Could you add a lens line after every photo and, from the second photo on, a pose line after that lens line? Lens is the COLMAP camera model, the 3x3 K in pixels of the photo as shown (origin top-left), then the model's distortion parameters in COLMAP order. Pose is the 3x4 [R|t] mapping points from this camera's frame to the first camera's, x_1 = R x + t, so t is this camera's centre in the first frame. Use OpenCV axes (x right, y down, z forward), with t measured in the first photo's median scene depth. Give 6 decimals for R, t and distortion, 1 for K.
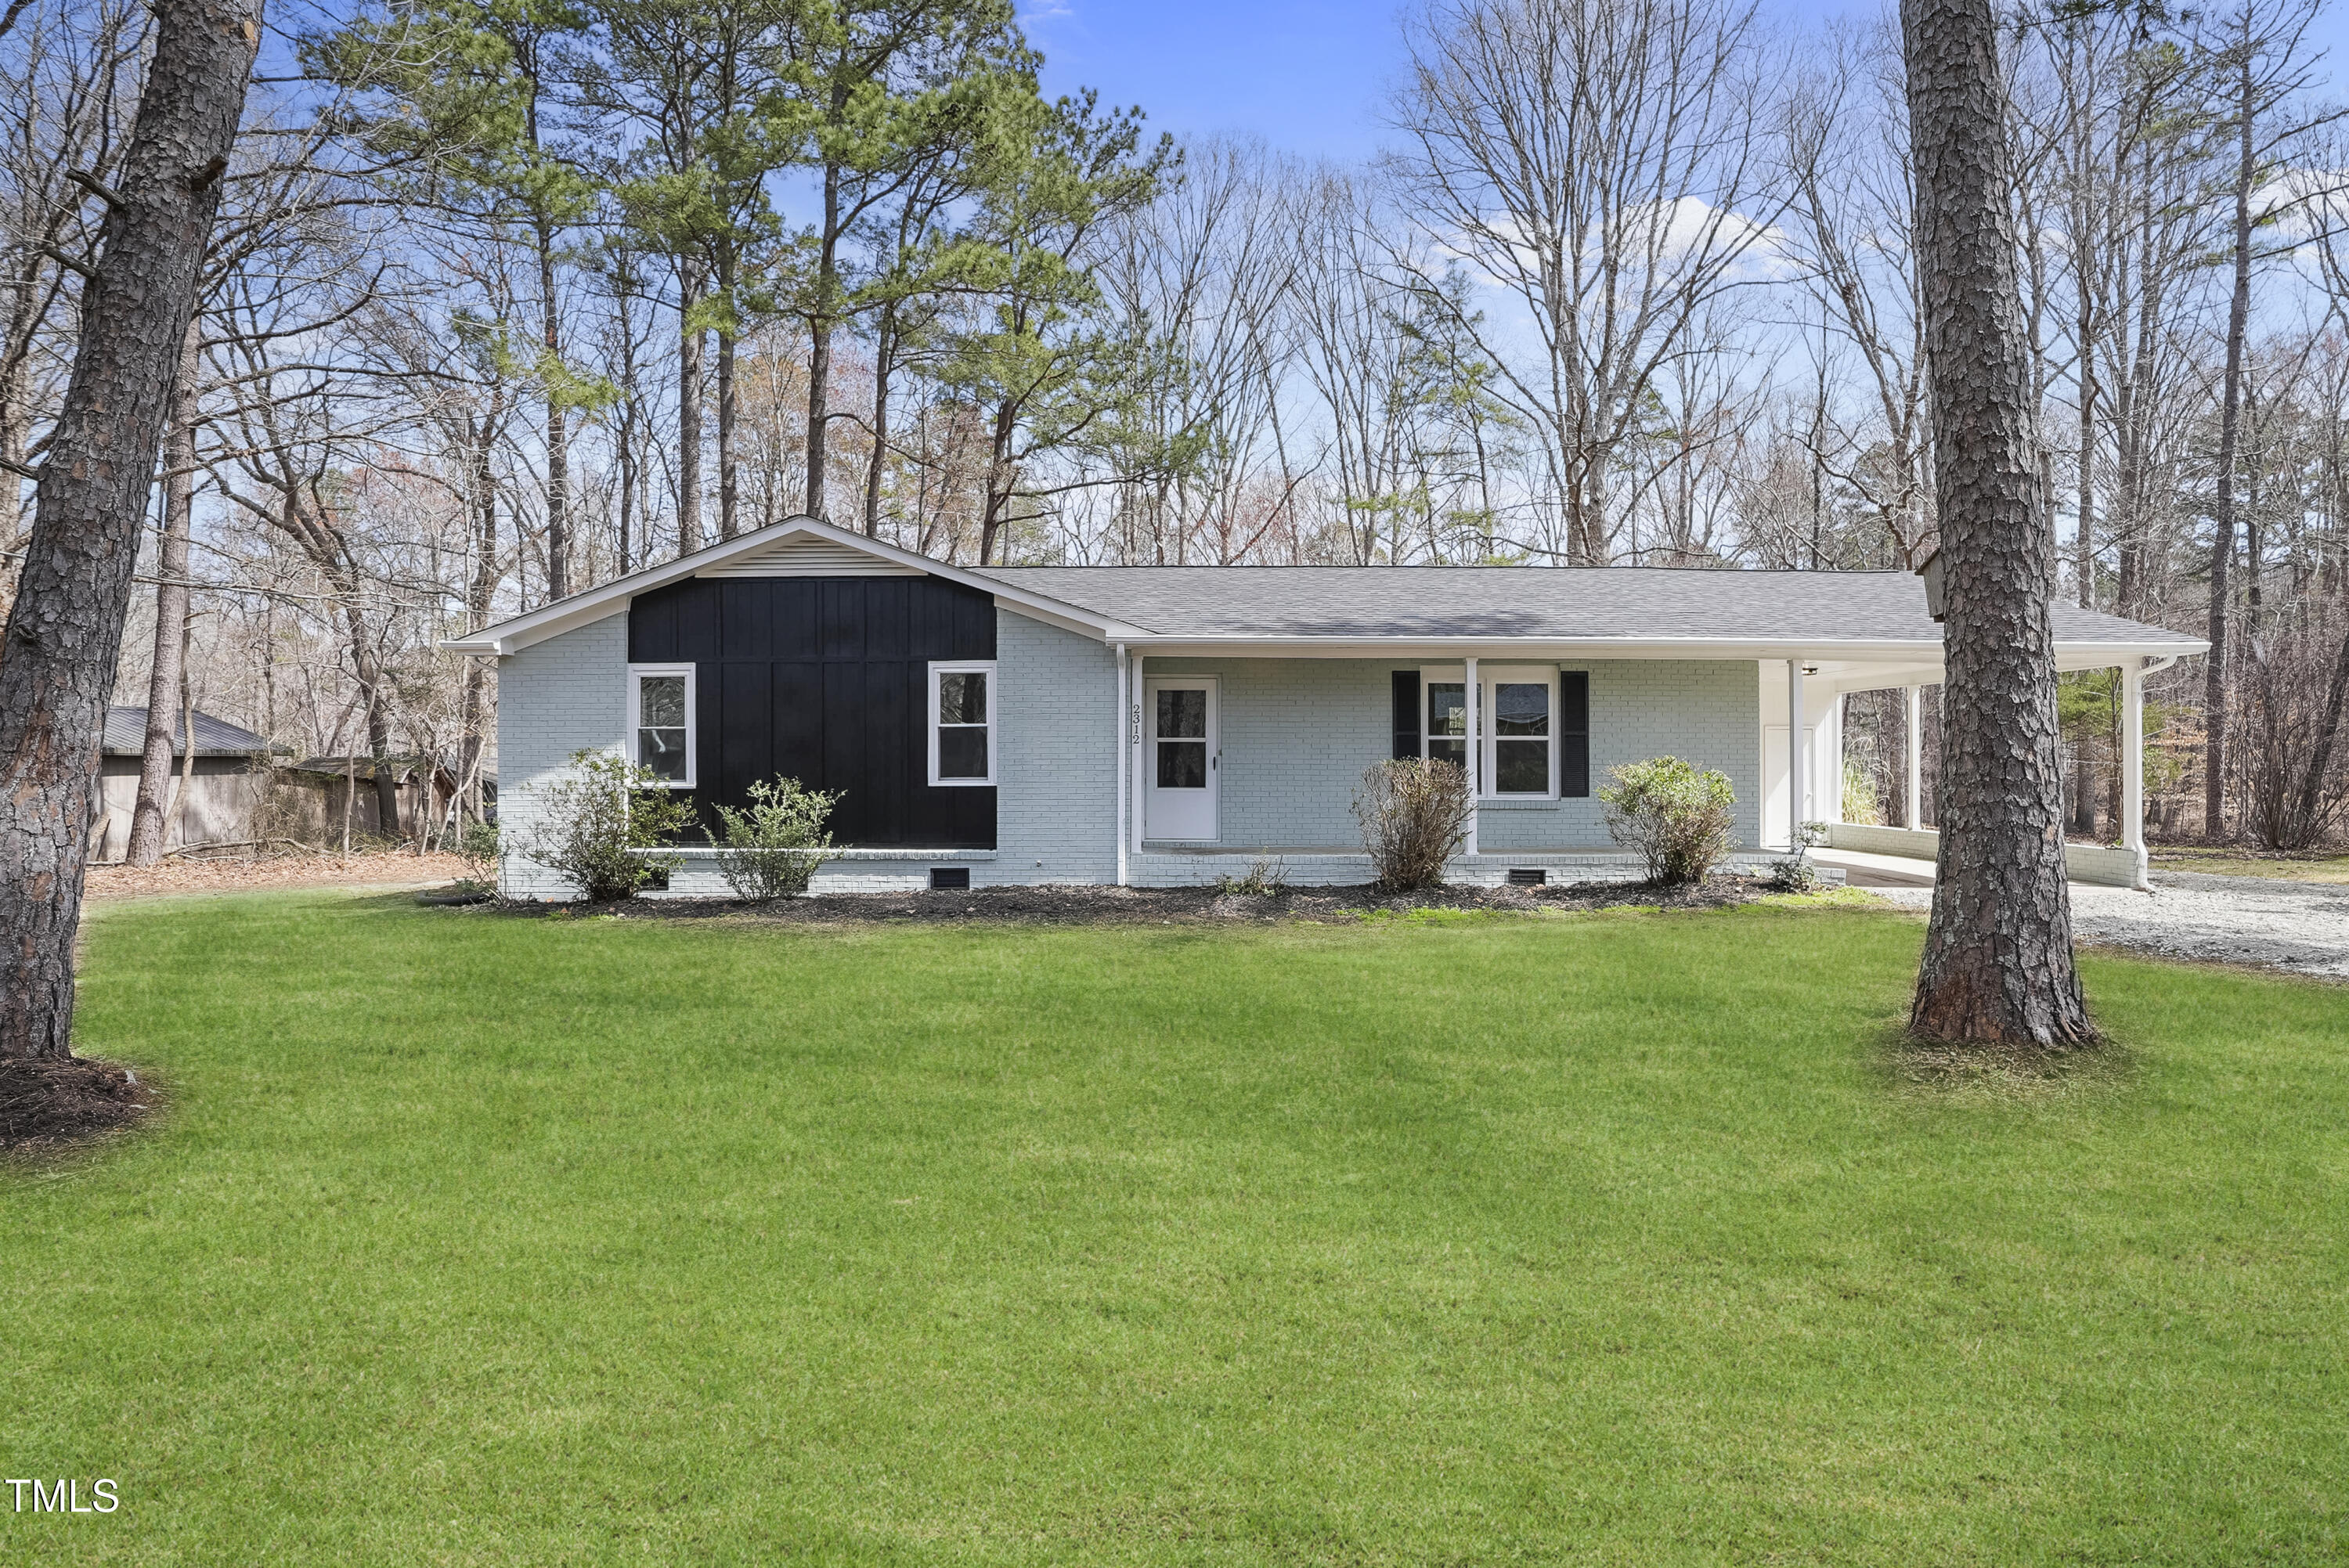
lens RADIAL K [[1176.4, 0, 1181.2], [0, 1176.4, 769.1], [0, 0, 1]] dist [-0.037324, 0.003440]
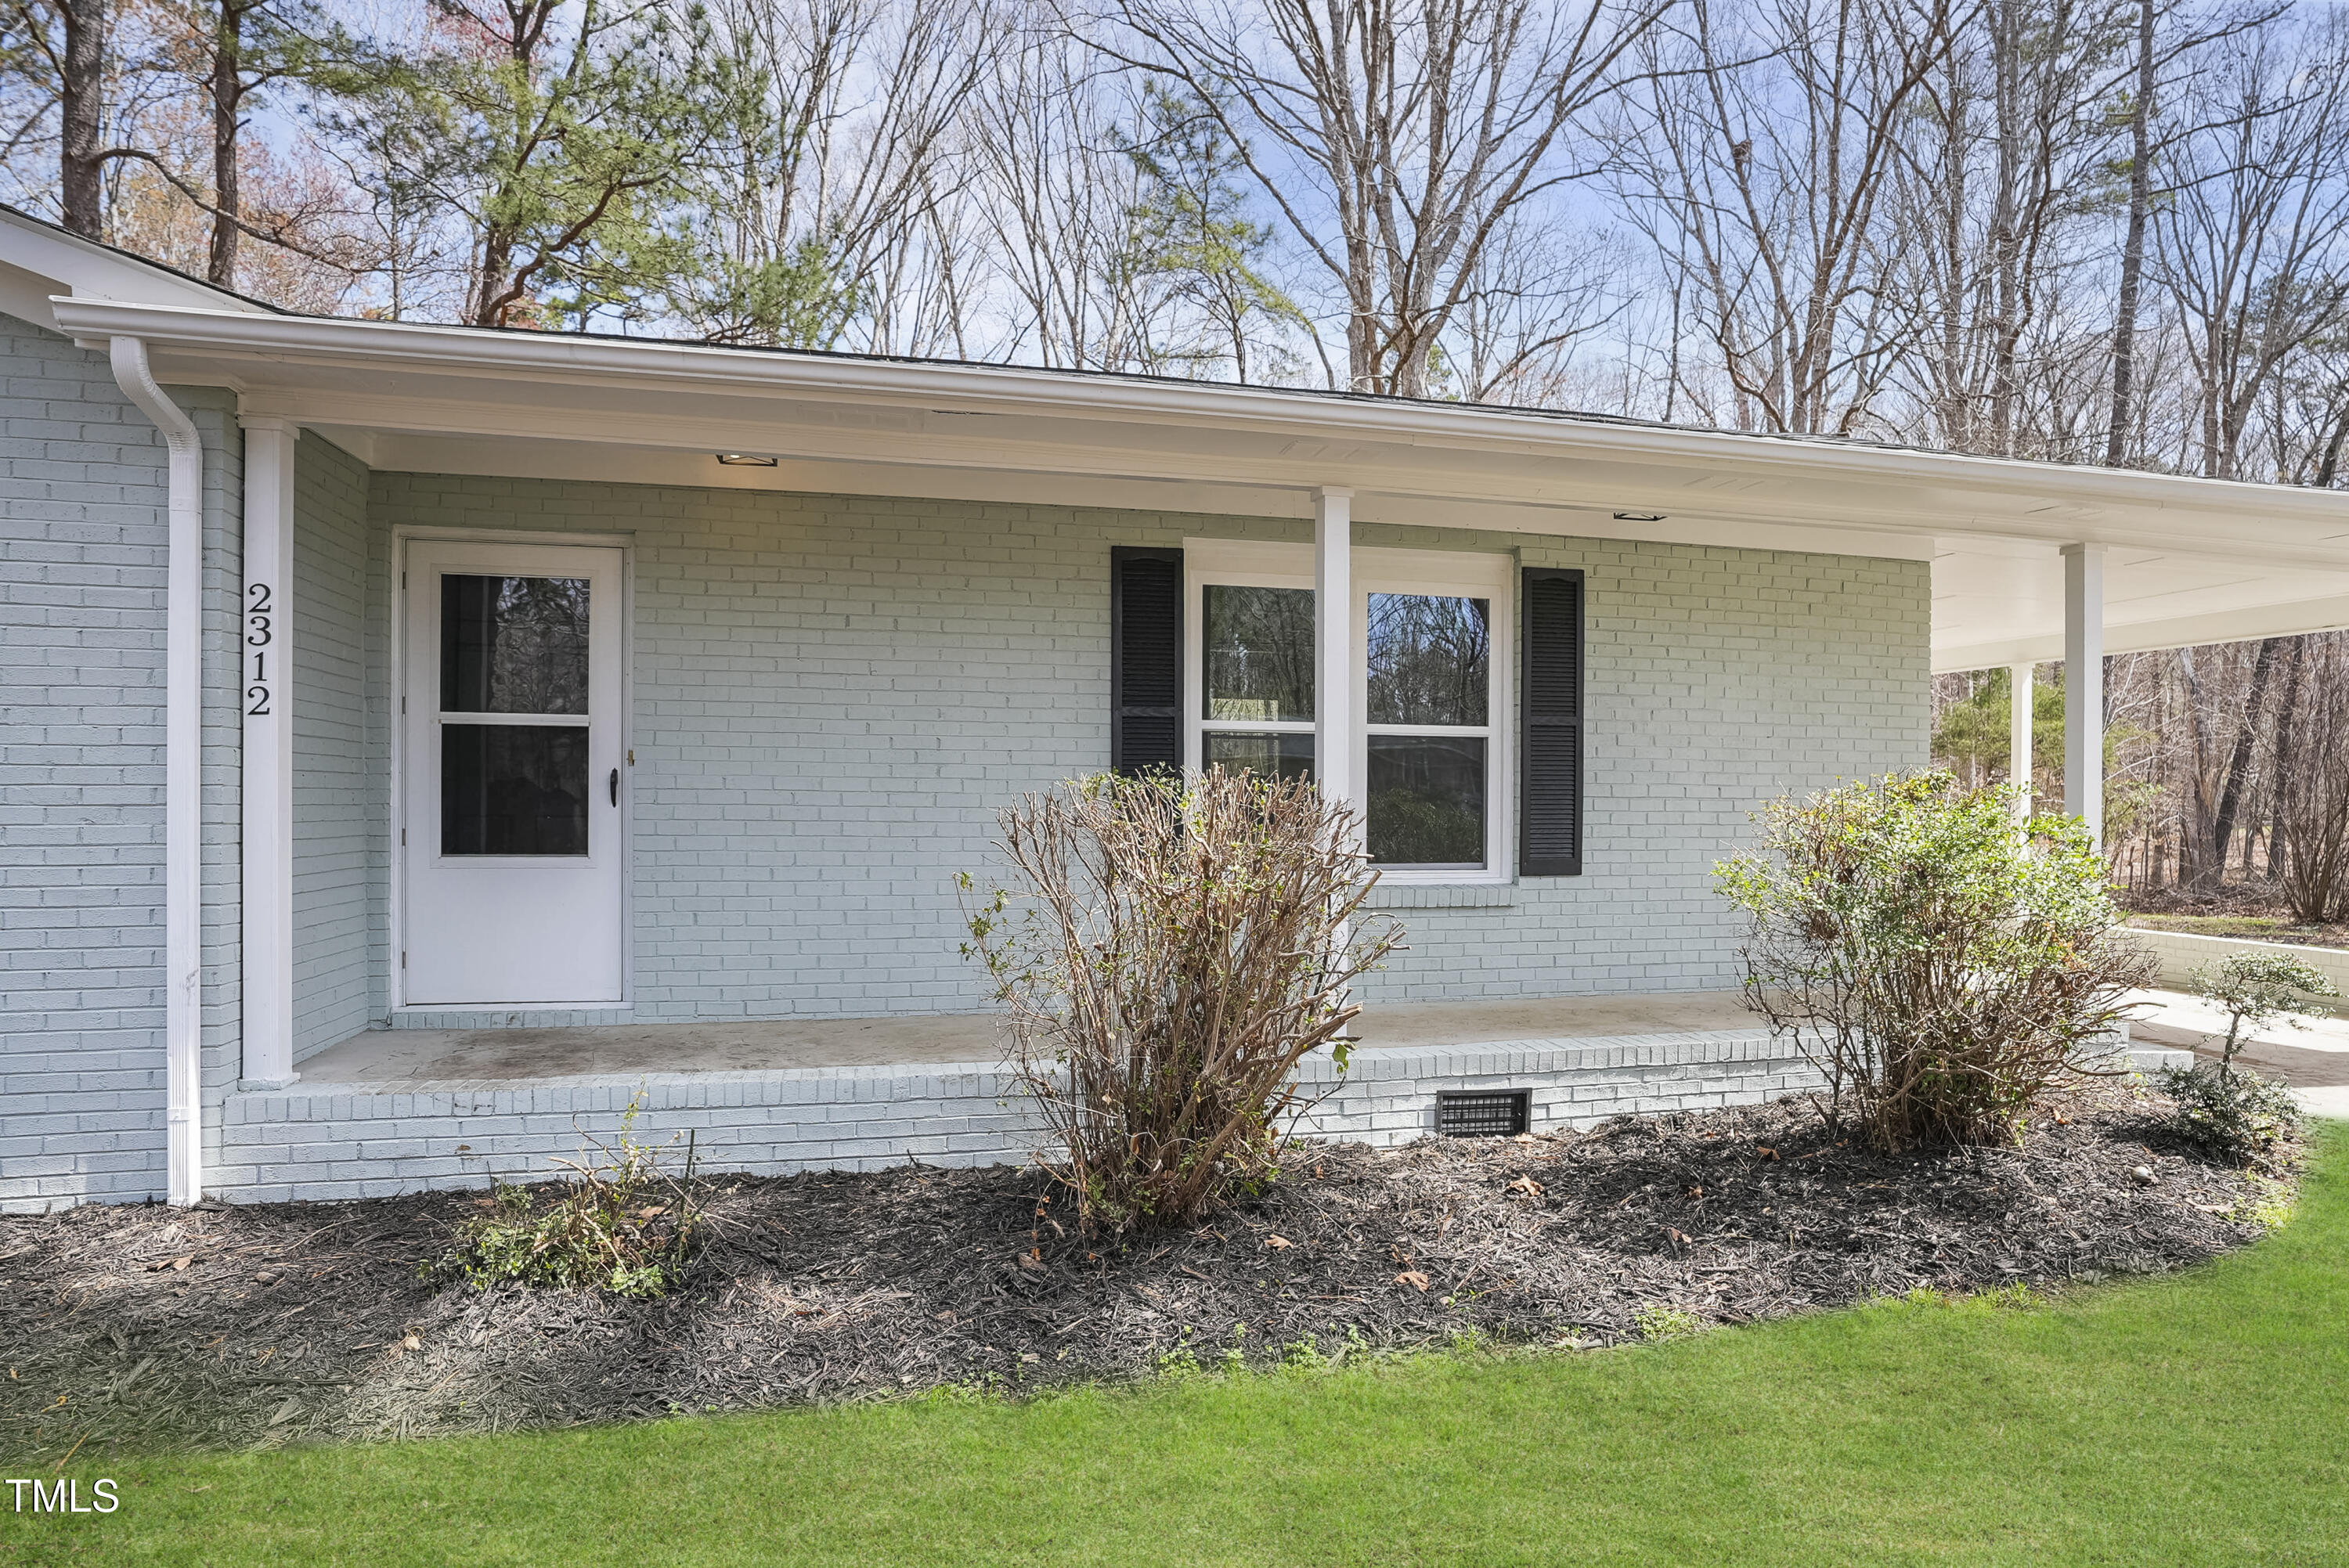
lens RADIAL K [[1274.2, 0, 1180.6], [0, 1274.2, 808.9], [0, 0, 1]] dist [-0.023131, 0.003160]
pose [[0.973475, 0.005579, 0.228725, 0.116658], [-0.006192, 0.999979, 0.001960, 0.000305], [-0.228709, -0.003324, 0.973489, 0.644511]]
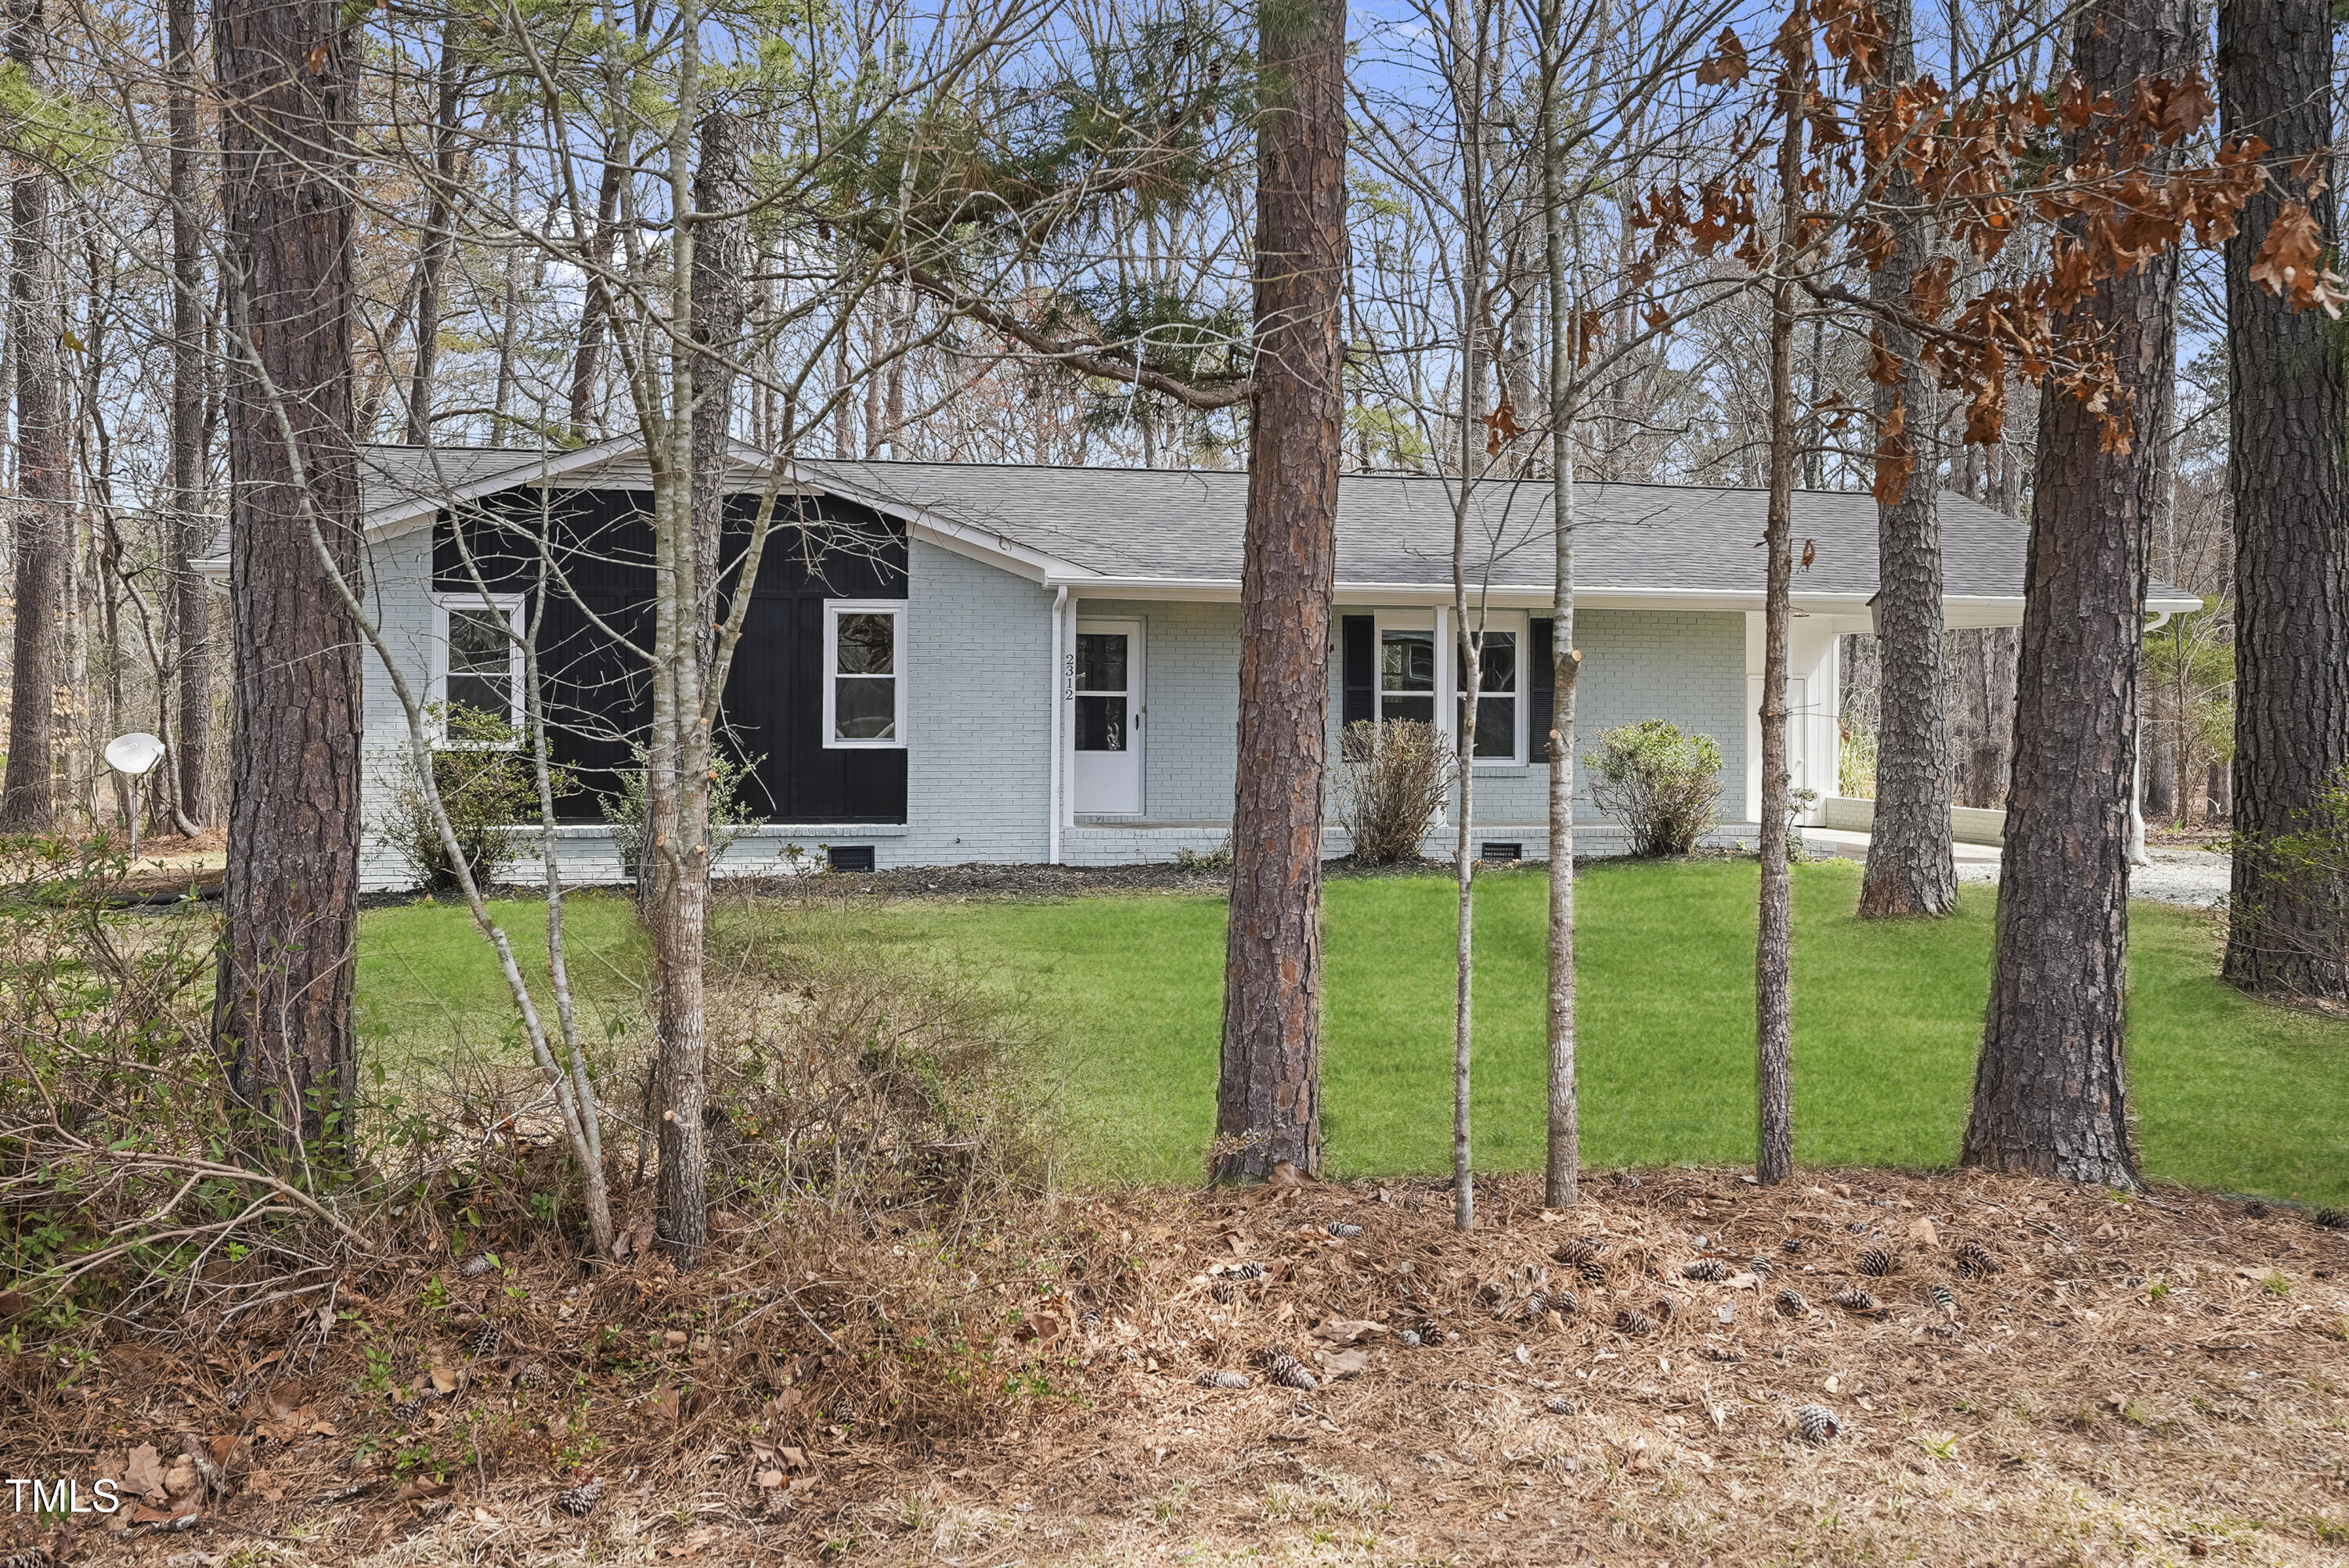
lens RADIAL K [[2212.2, 0, 1164.7], [0, 2212.2, 711.8], [0, 0, 1]] dist [0.075176, 0.000000]
pose [[0.976881, 0.006029, 0.213697, -0.317479], [-0.005829, 0.999982, -0.001567, -0.010419], [-0.213703, 0.000285, 0.976899, -0.597207]]
